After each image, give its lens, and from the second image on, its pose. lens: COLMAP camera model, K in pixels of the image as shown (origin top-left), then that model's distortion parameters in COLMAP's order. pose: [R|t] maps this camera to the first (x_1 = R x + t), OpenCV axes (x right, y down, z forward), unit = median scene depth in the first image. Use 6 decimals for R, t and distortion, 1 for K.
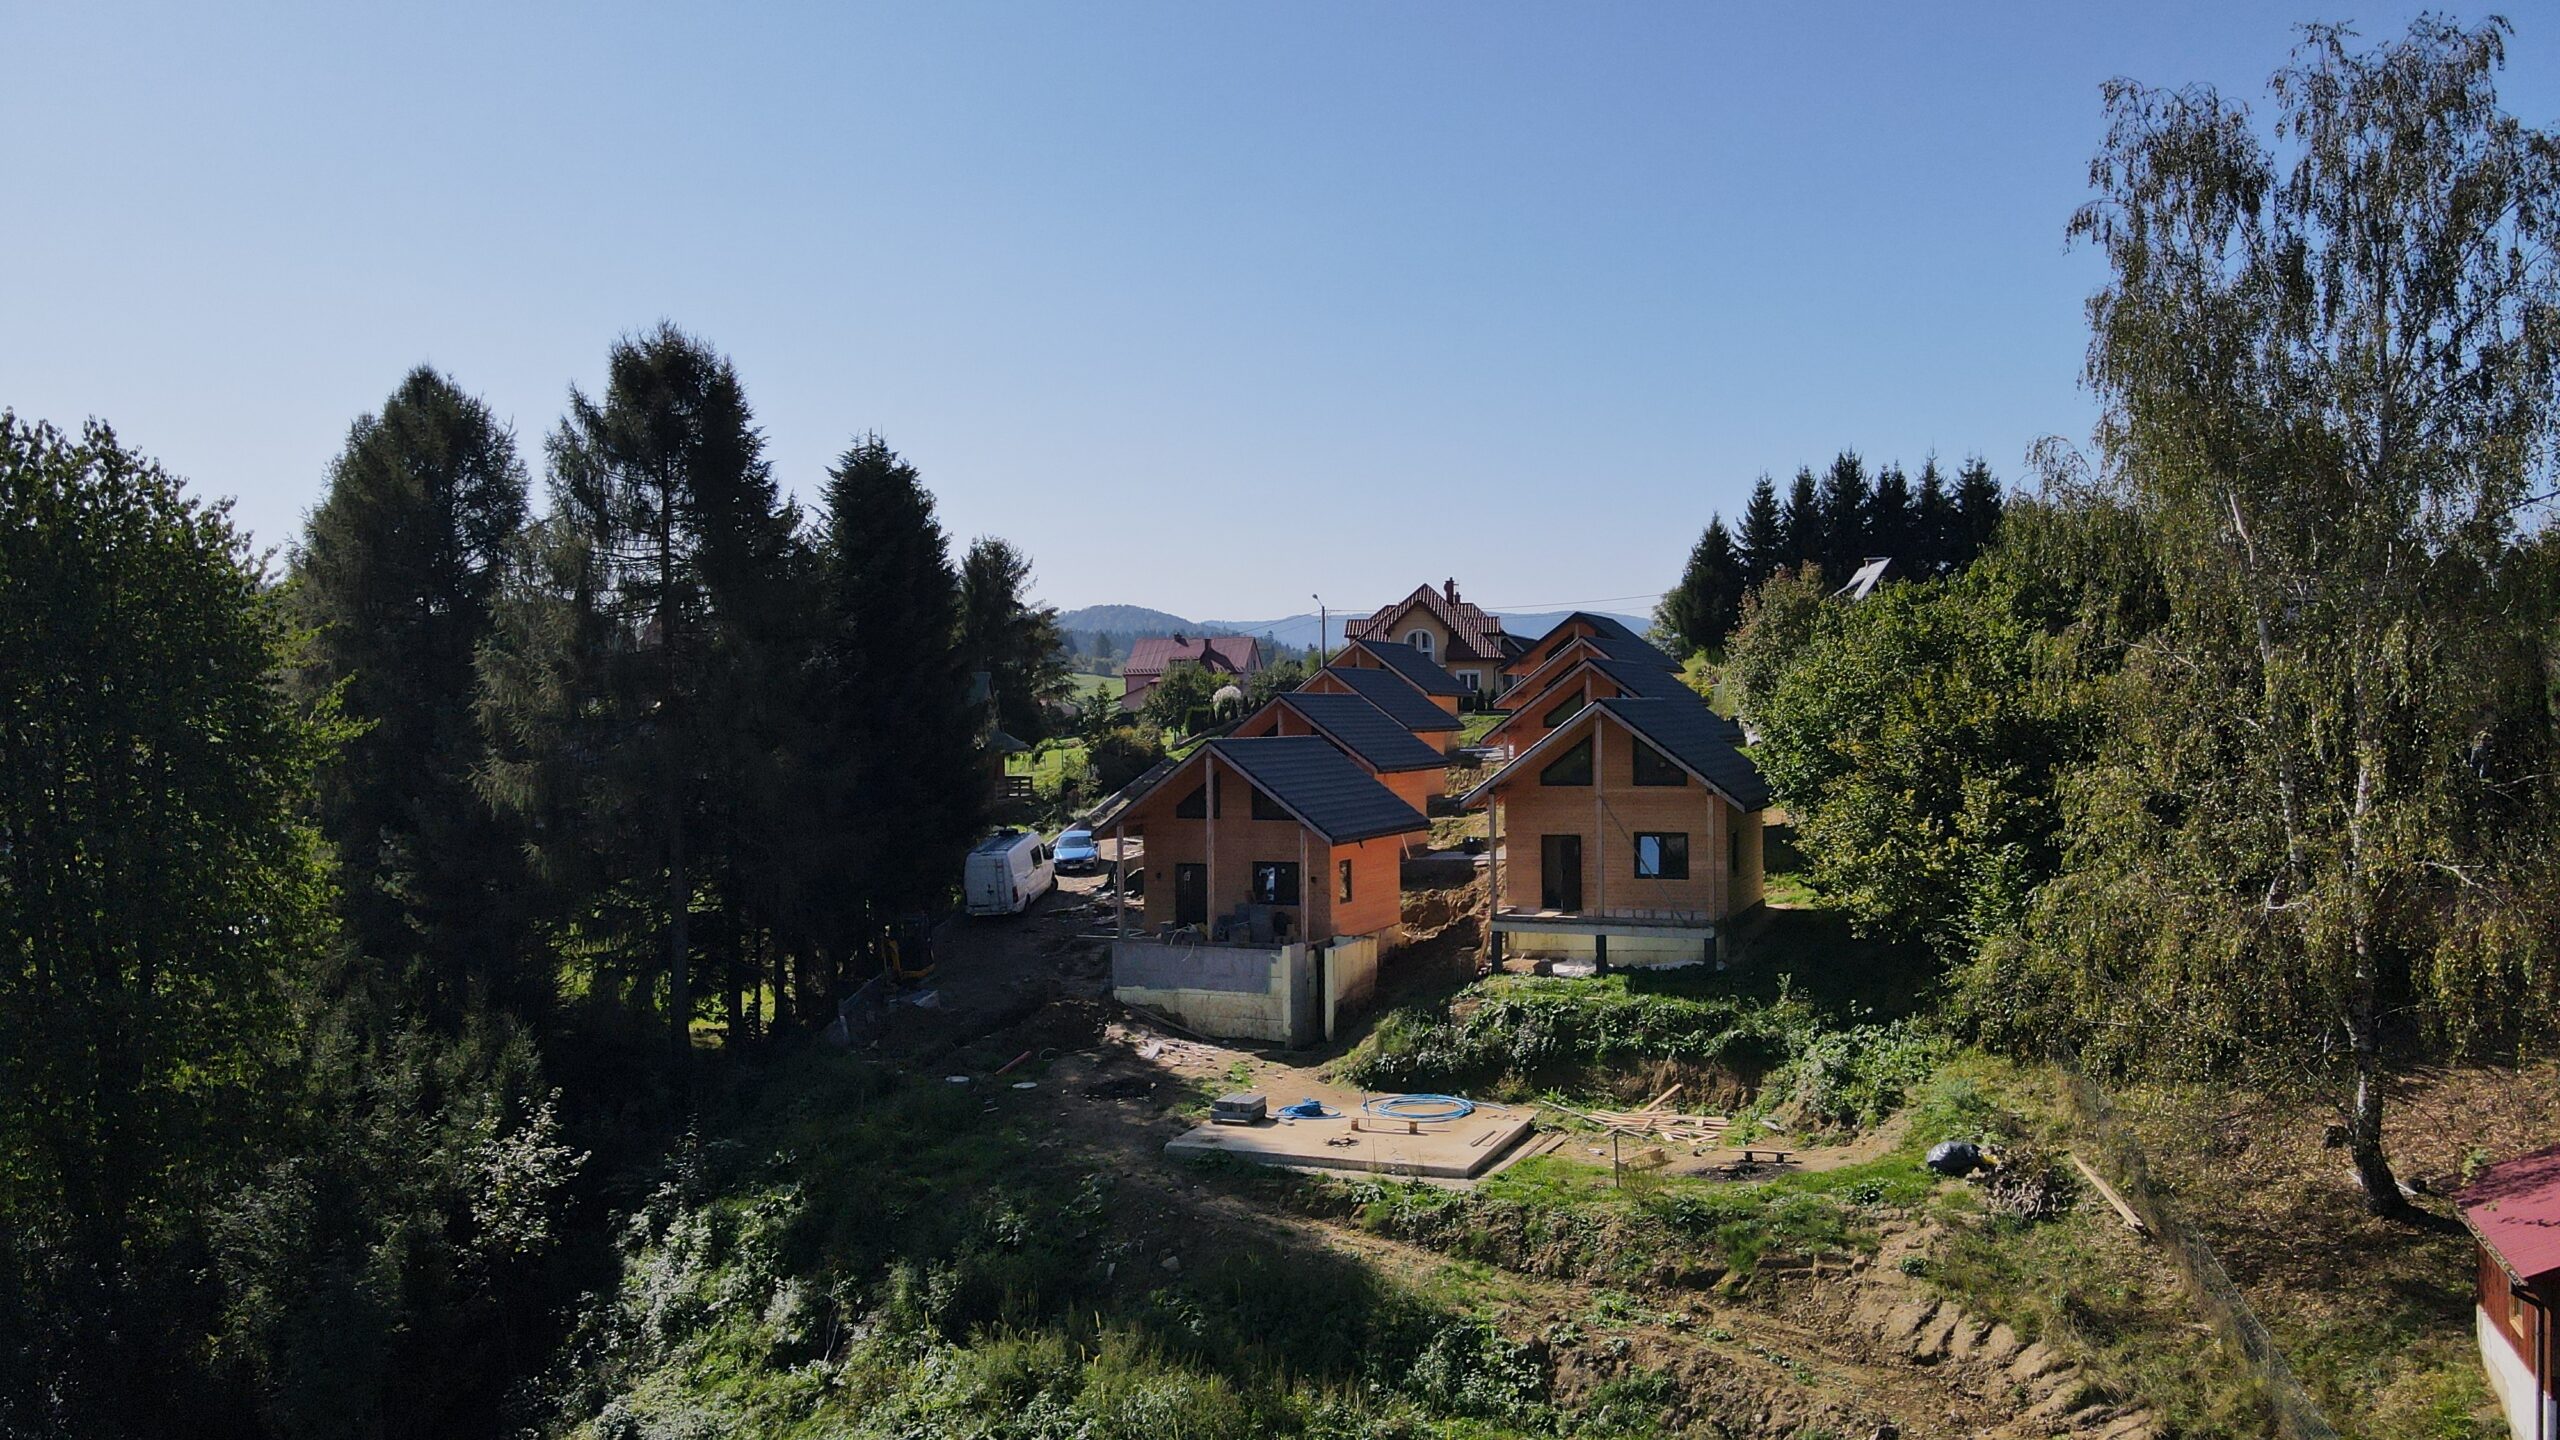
lens RADIAL K [[1886.5, 0, 1264.5], [0, 1886.5, 706.9], [0, 0, 1]] dist [0.001848, 0.021865]
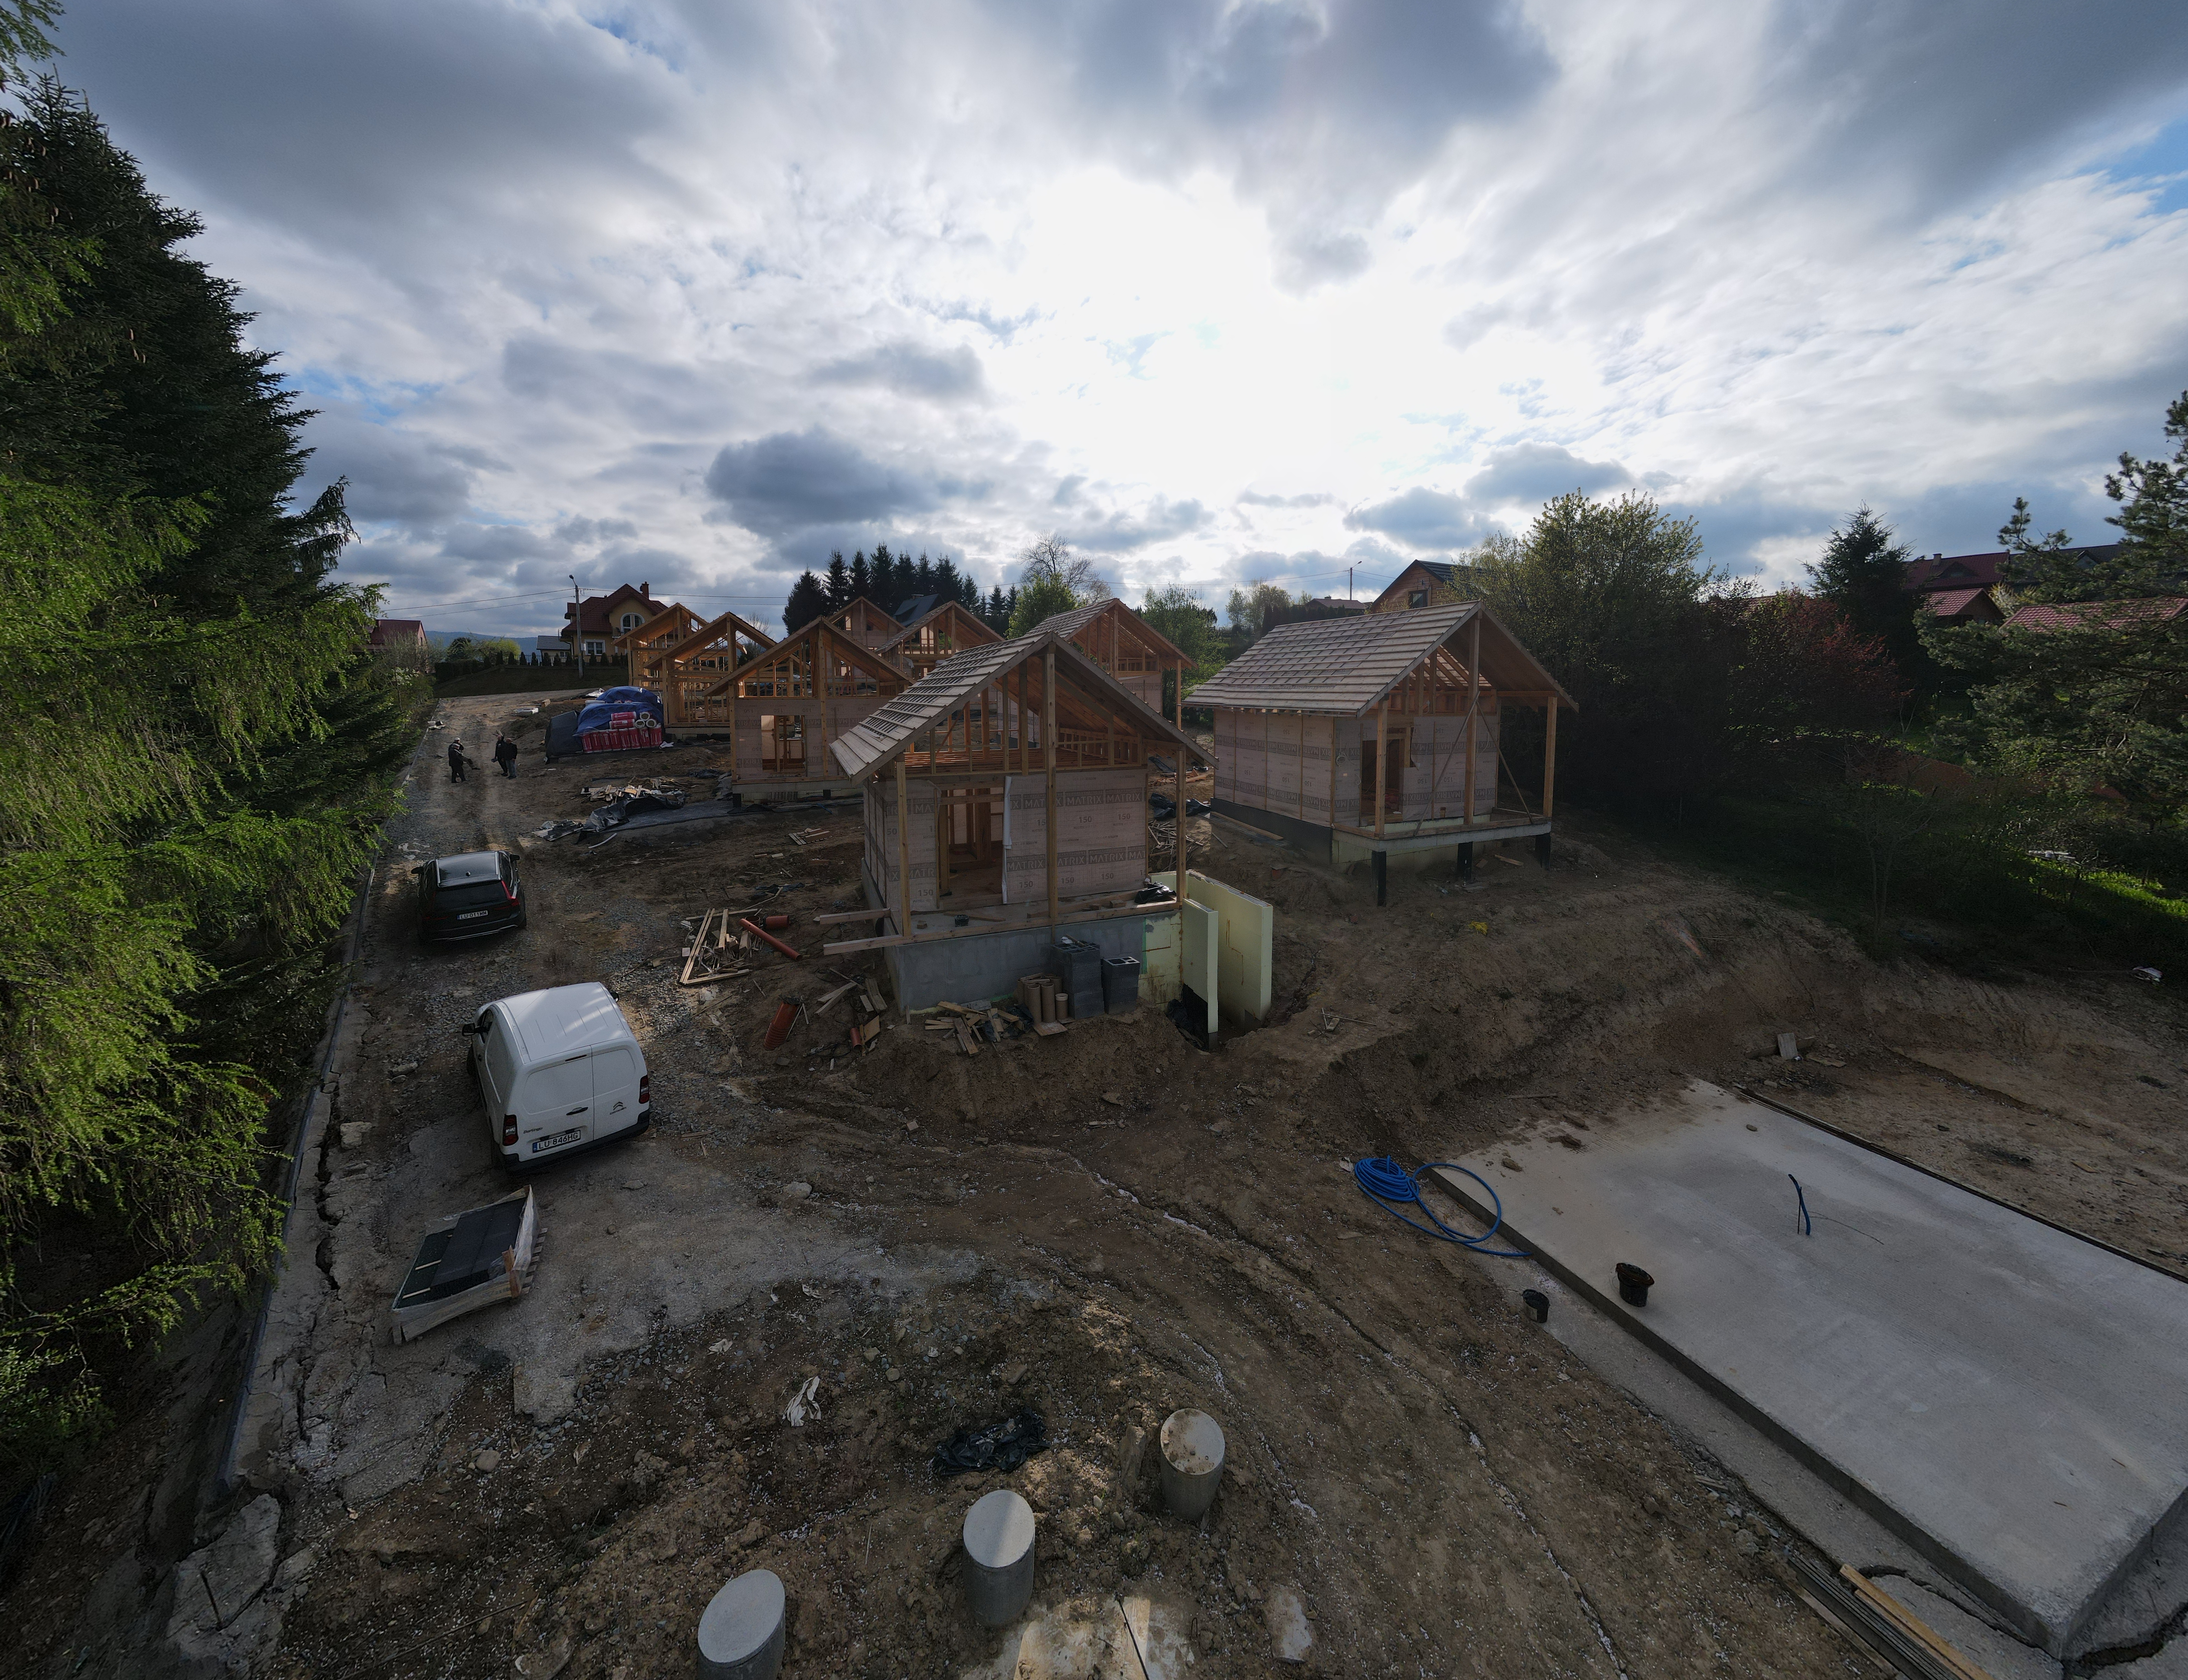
lens RADIAL K [[747.8, 0, 1091.3], [0, 747.8, 749.6], [0, 0, 1]] dist [0.002712, 0.000393]
pose [[0.702312, -0.050238, 0.710095, -0.218755], [-0.007016, 0.996970, 0.077472, 0.041683], [-0.711835, -0.059392, 0.699831, 0.818346]]
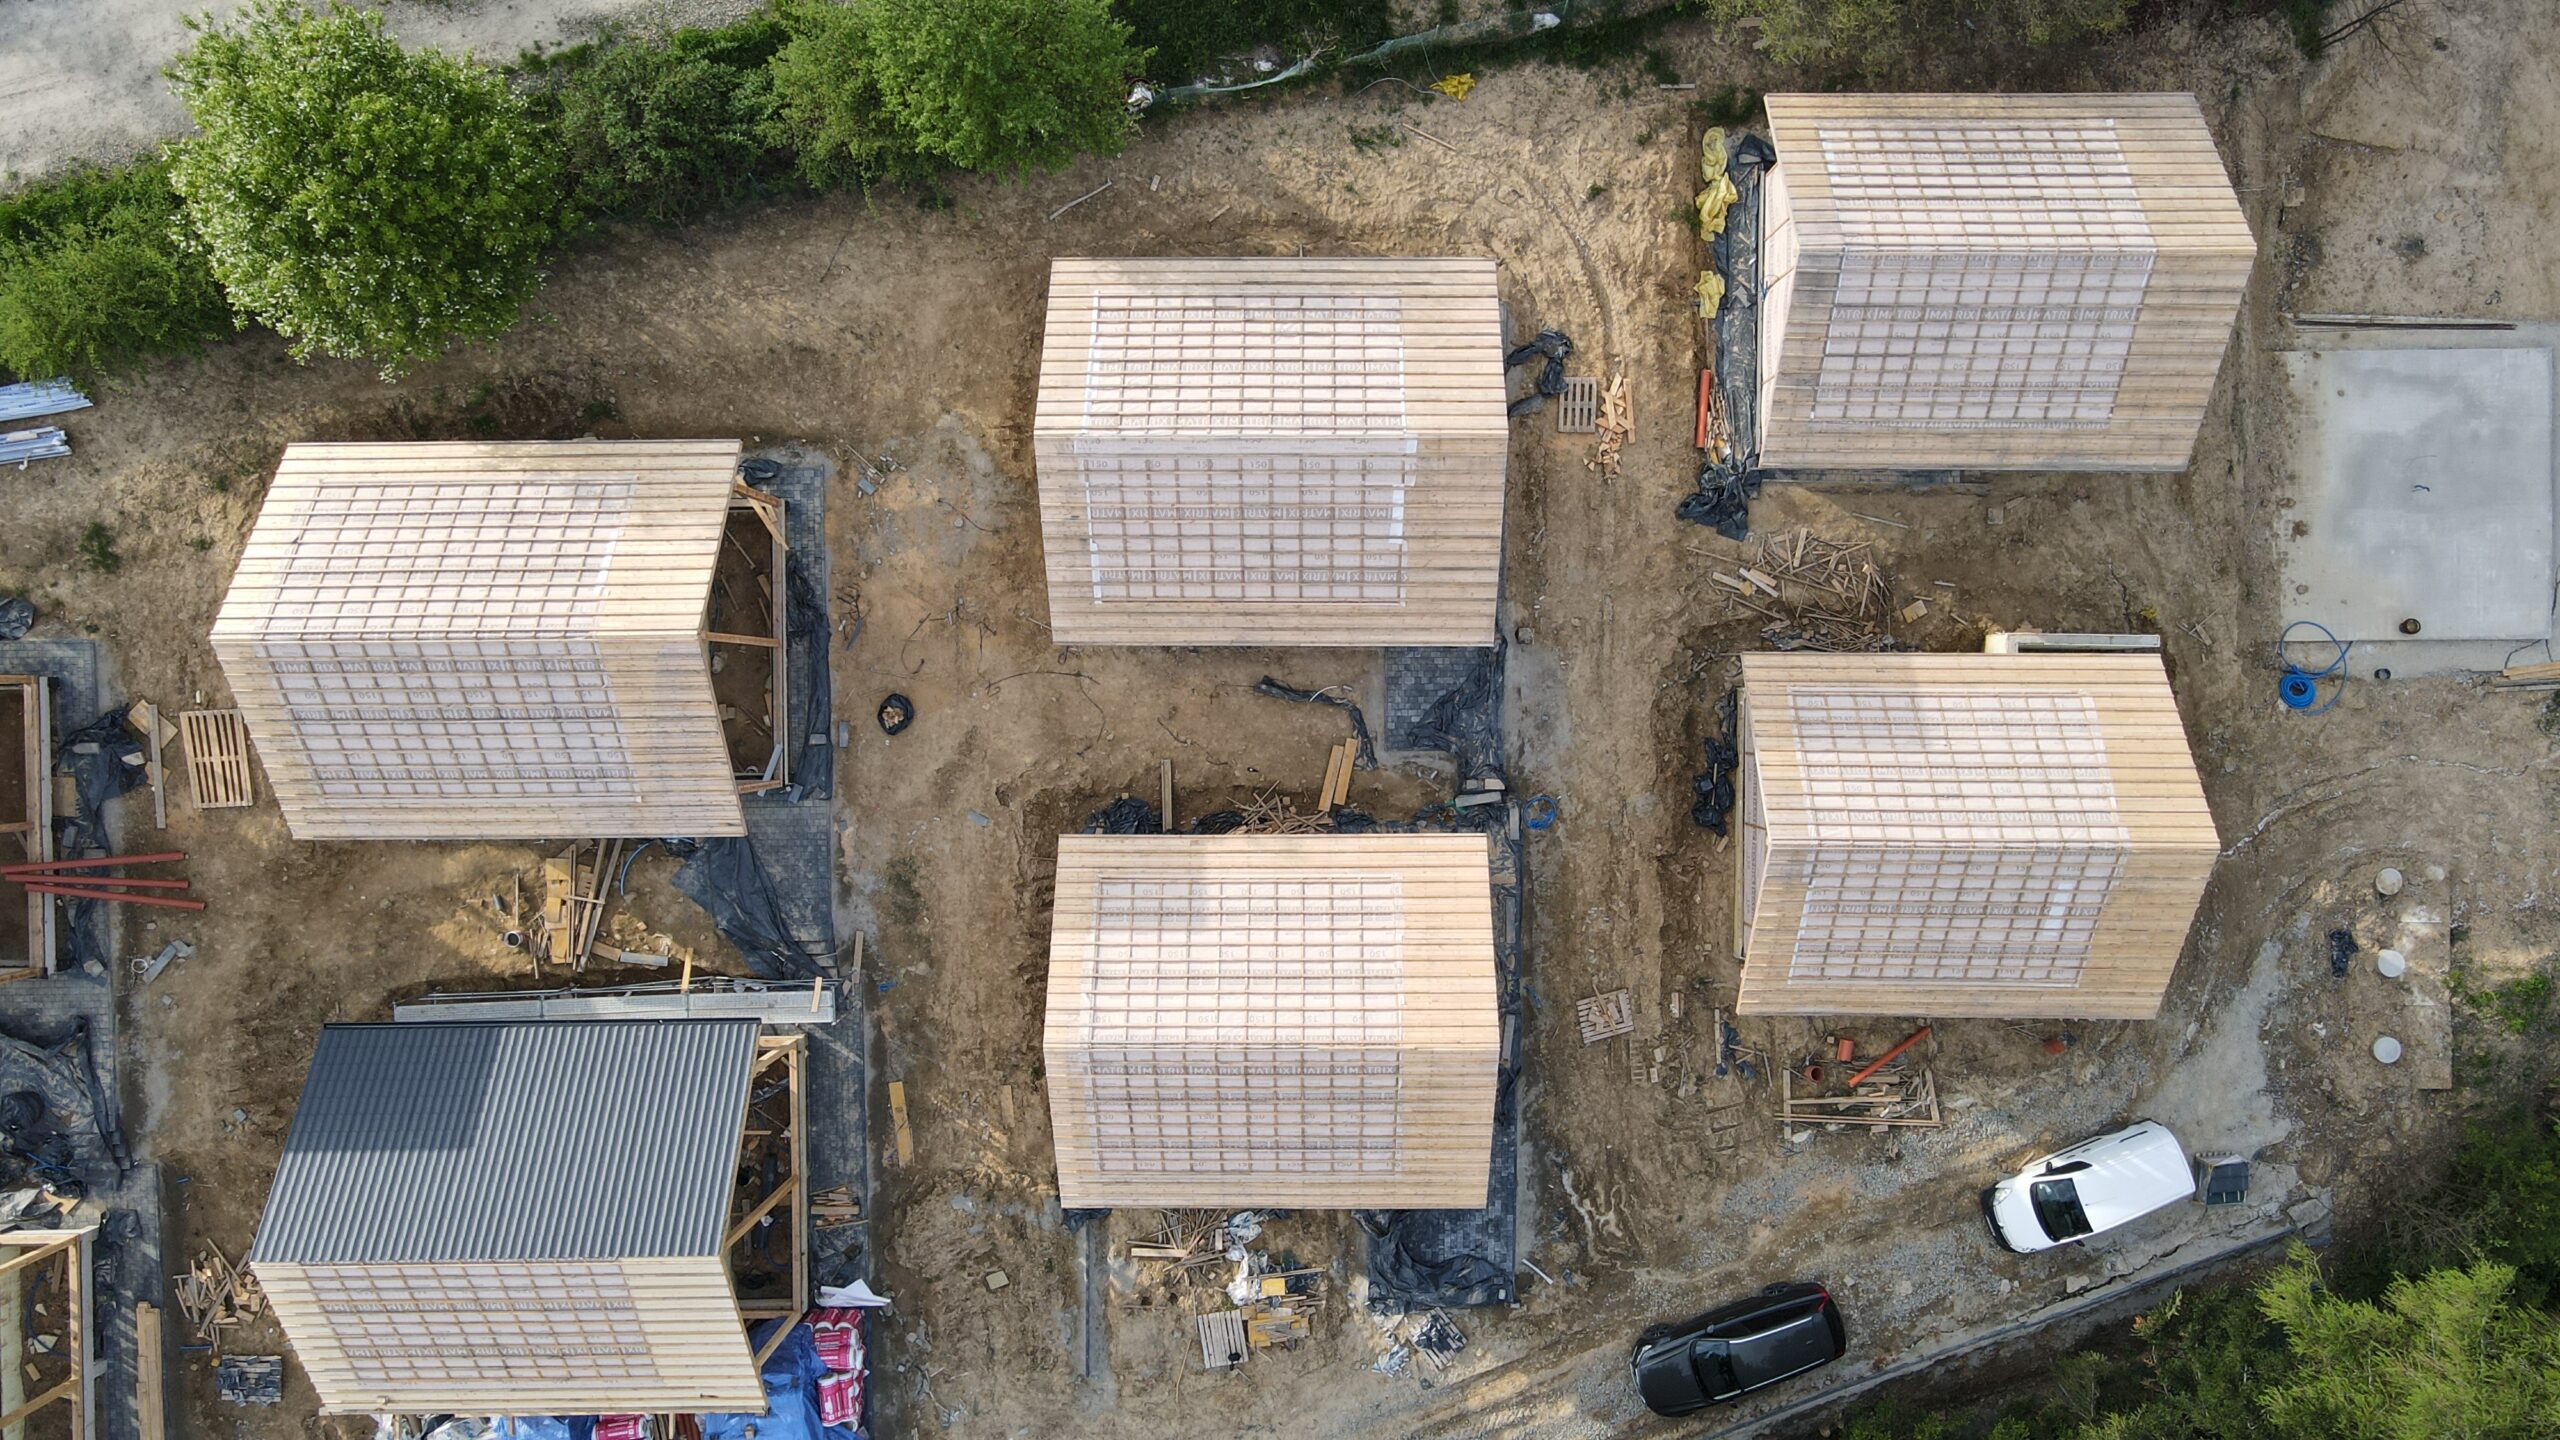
lens RADIAL K [[1886.5, 0, 1278.1], [0, 1886.5, 695.2], [0, 0, 1]] dist [0.001848, 0.021865]
pose [[-0.388325, -0.921514, 0.003937, 0.154030], [0.020900, -0.004536, 0.999771, -0.680092], [-0.921286, 0.388318, 0.021021, 1.303701]]
